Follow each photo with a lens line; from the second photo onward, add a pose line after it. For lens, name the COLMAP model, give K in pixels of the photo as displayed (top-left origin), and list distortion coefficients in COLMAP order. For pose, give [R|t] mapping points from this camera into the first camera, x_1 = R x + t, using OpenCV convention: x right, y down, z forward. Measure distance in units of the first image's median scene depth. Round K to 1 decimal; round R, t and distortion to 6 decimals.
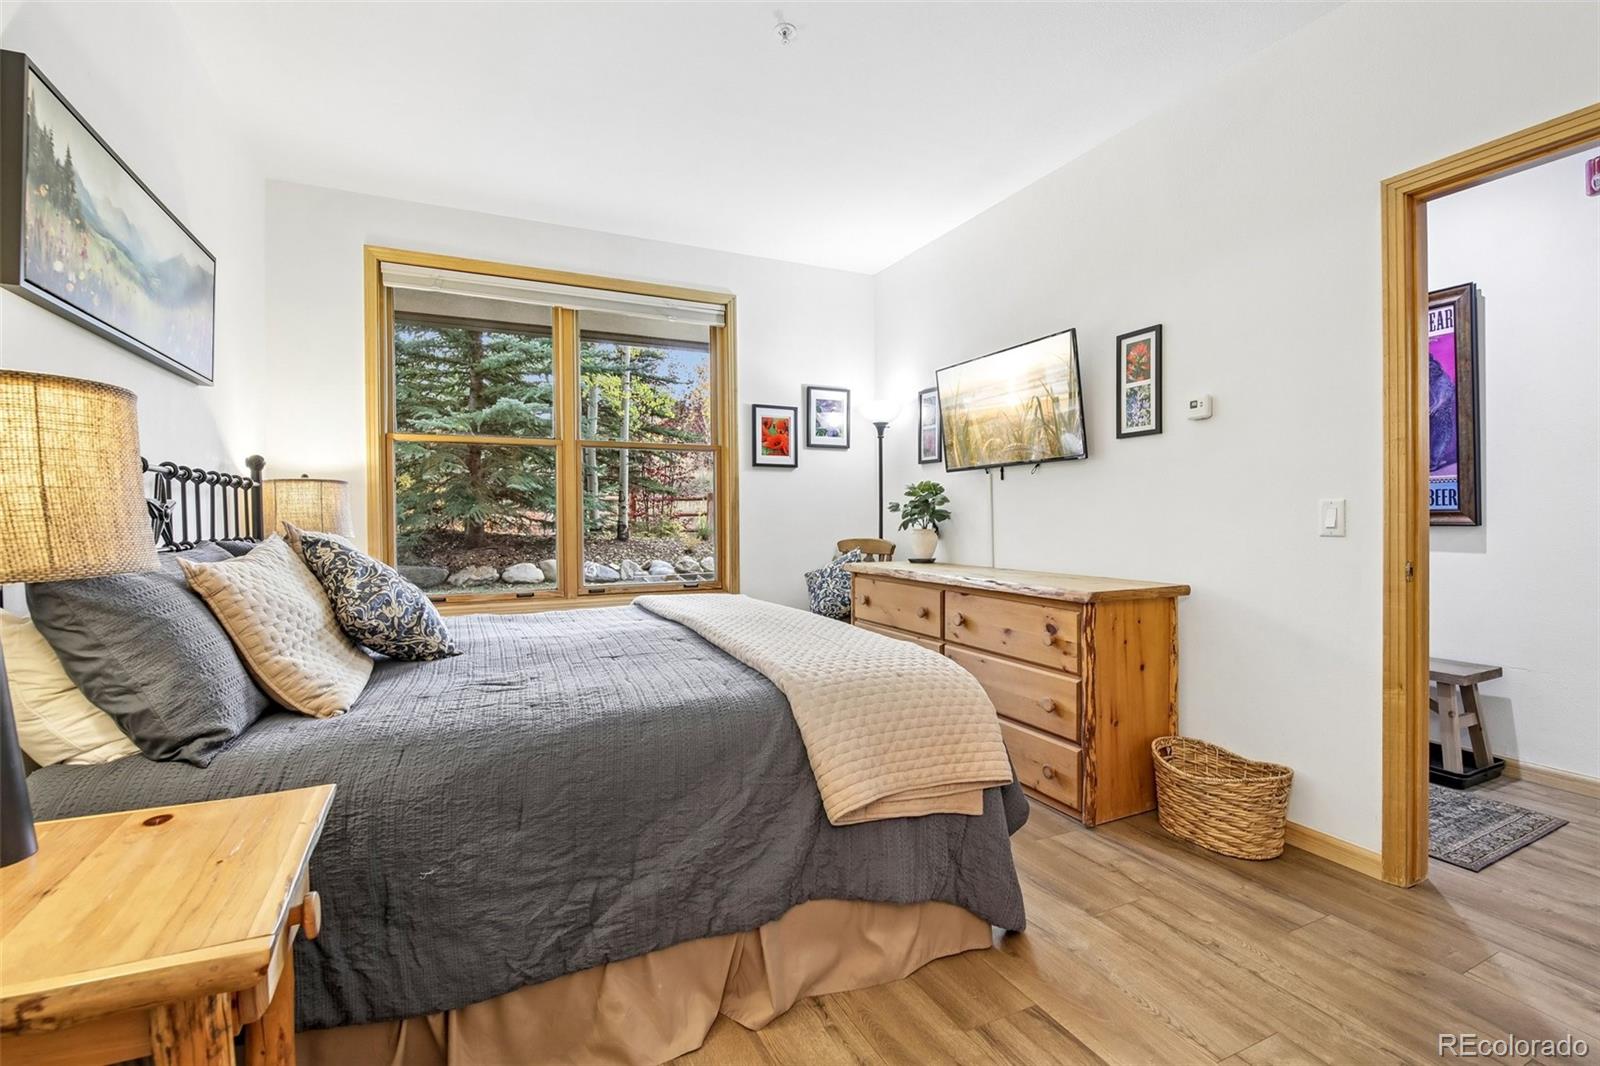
lens RADIAL K [[710.6, 0, 785.9], [0, 710.6, 525.0], [0, 0, 1]] dist [-0.013622, -0.006278]
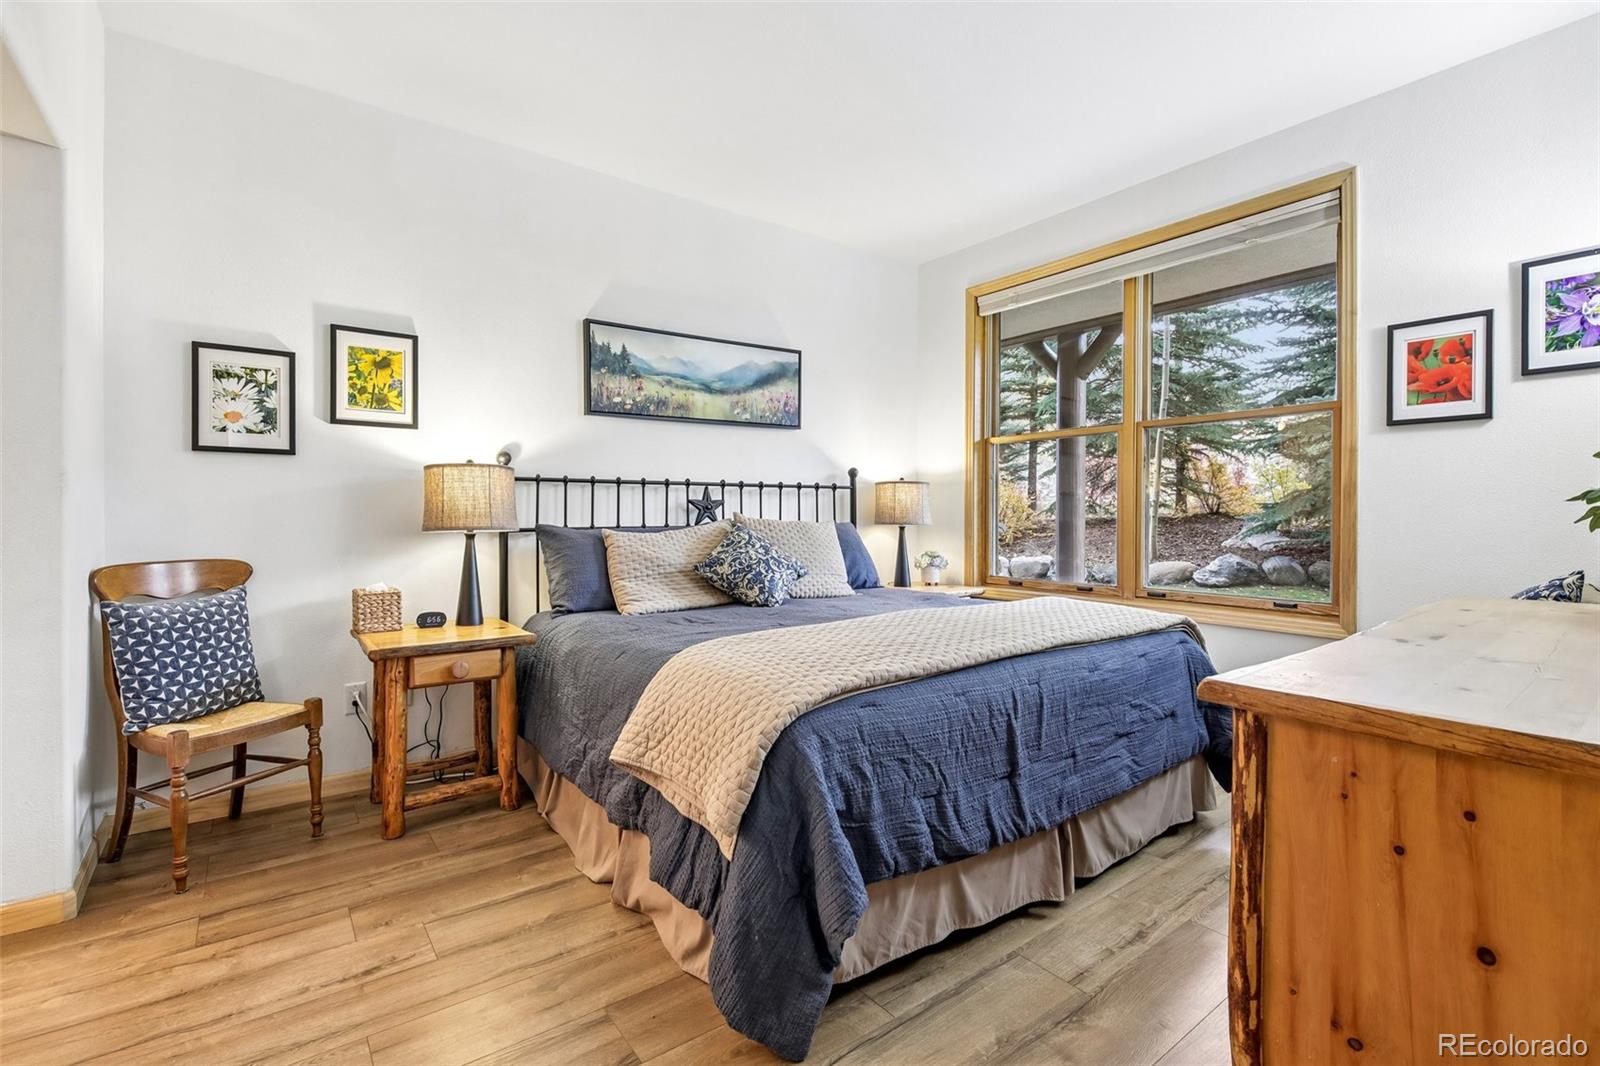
lens RADIAL K [[710.6, 0, 794.5], [0, 710.6, 519.5], [0, 0, 1]] dist [-0.013622, -0.006278]
pose [[0.202606, 0.010847, -0.979200, 0.450670], [-0.007526, 0.999926, 0.009520, -0.002552], [0.979231, 0.005440, 0.202673, 0.367417]]
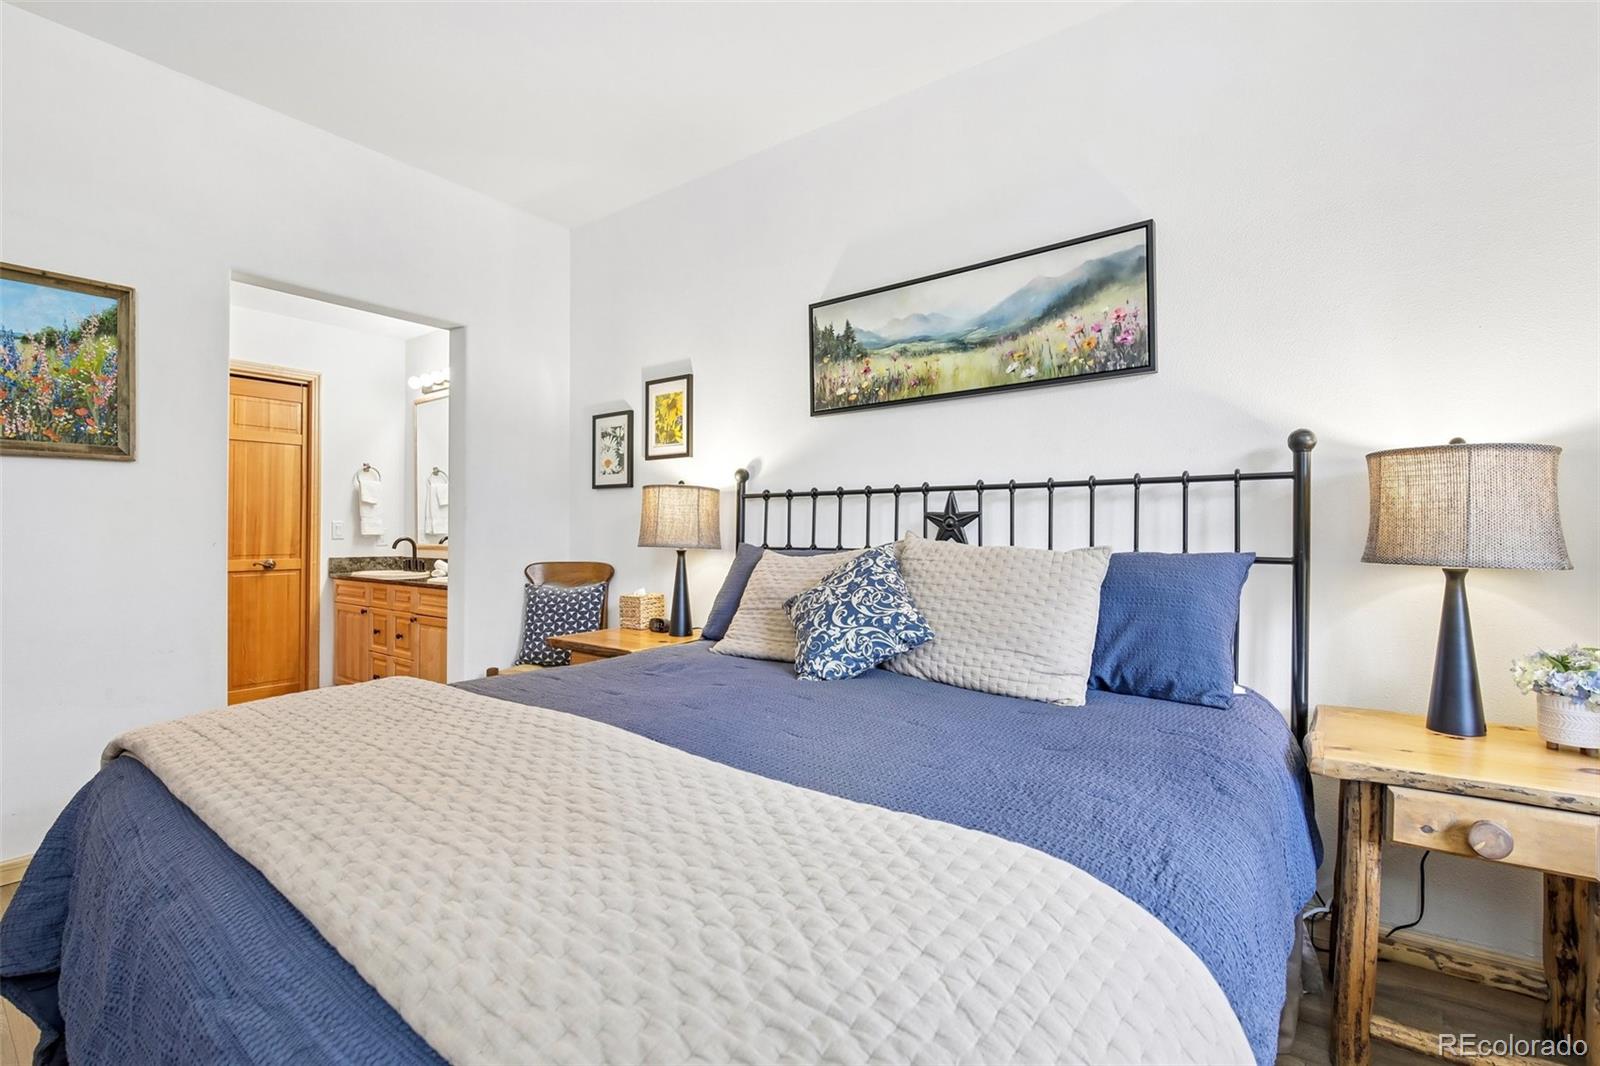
lens RADIAL K [[710.6, 0, 790.7], [0, 710.6, 536.8], [0, 0, 1]] dist [-0.013622, -0.006278]
pose [[-0.884139, 0.006919, -0.467172, -0.016597], [-0.001357, 0.999848, 0.017376, -0.006933], [0.467221, 0.015997, -0.883996, 0.873232]]
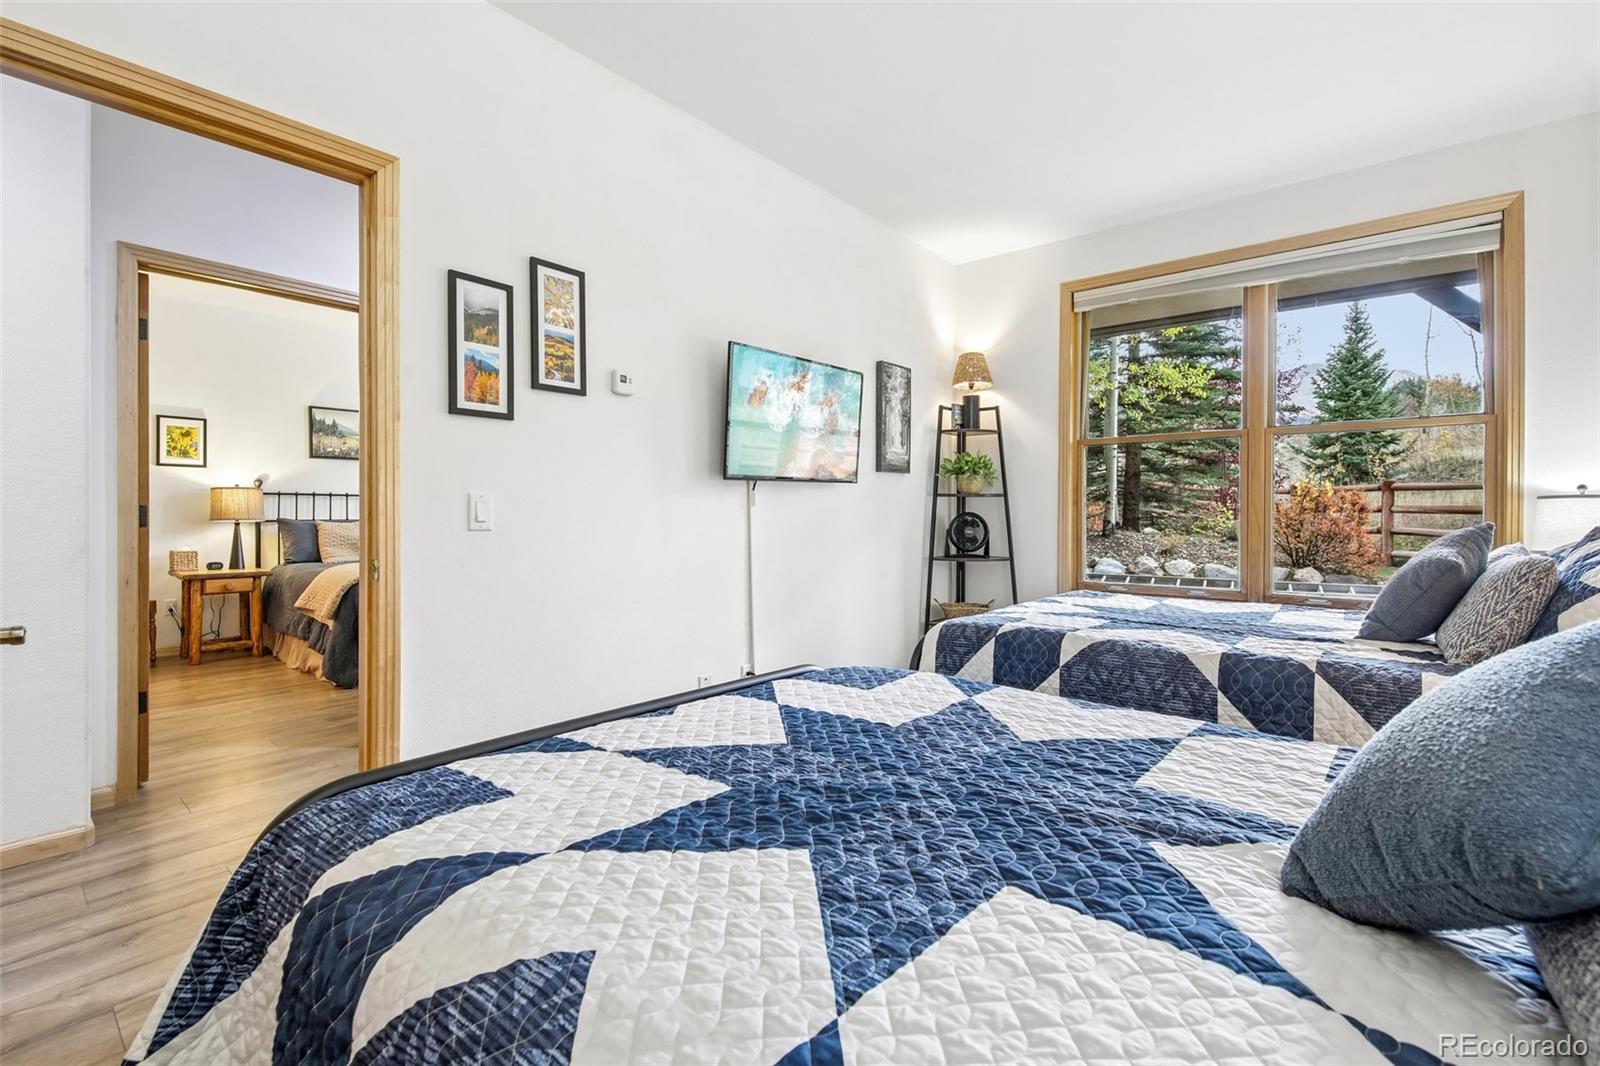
lens RADIAL K [[710.6, 0, 789.5], [0, 710.6, 524.7], [0, 0, 1]] dist [-0.013622, -0.006278]
pose [[0.413937, 0.020635, -0.910072, 1.311800], [-0.015751, 0.999756, 0.015504, -0.012011], [0.910169, 0.007917, 0.414161, 0.587451]]
